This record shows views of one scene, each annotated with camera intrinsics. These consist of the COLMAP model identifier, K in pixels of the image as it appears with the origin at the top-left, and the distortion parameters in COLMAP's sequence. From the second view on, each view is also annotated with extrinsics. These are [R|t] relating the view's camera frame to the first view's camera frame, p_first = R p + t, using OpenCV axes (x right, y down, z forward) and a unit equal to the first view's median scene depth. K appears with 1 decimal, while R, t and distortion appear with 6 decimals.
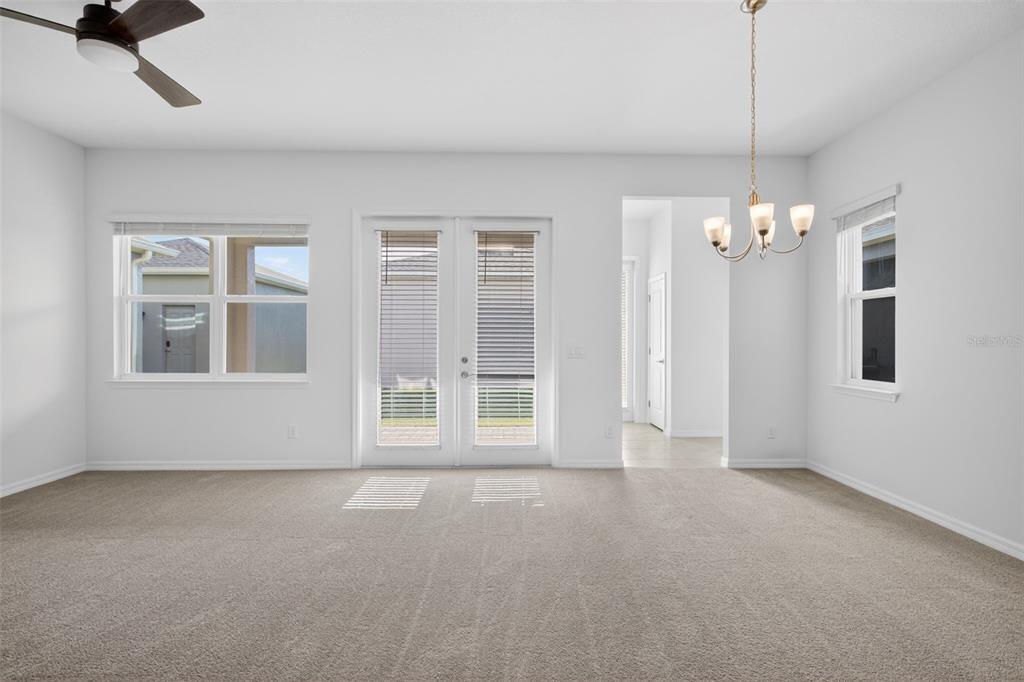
lens RADIAL K [[473.3, 0, 513.7], [0, 473.3, 342.7], [0, 0, 1]] dist [-0.001113, -0.000106]
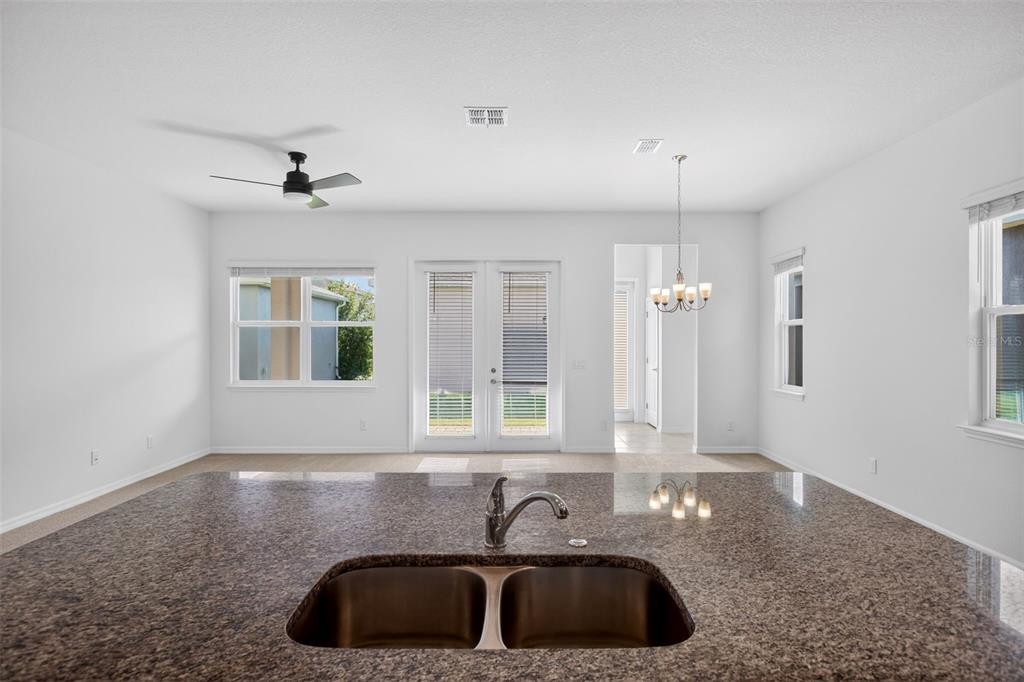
lens RADIAL K [[540.7, 0, 510.5], [0, 540.7, 343.8], [0, 0, 1]] dist [-0.004900, 0.000018]
pose [[0.999608, -0.003033, -0.027829, -0.015136], [0.003130, 0.999989, 0.003415, -0.041815], [0.027819, -0.003501, 0.999607, -0.492567]]
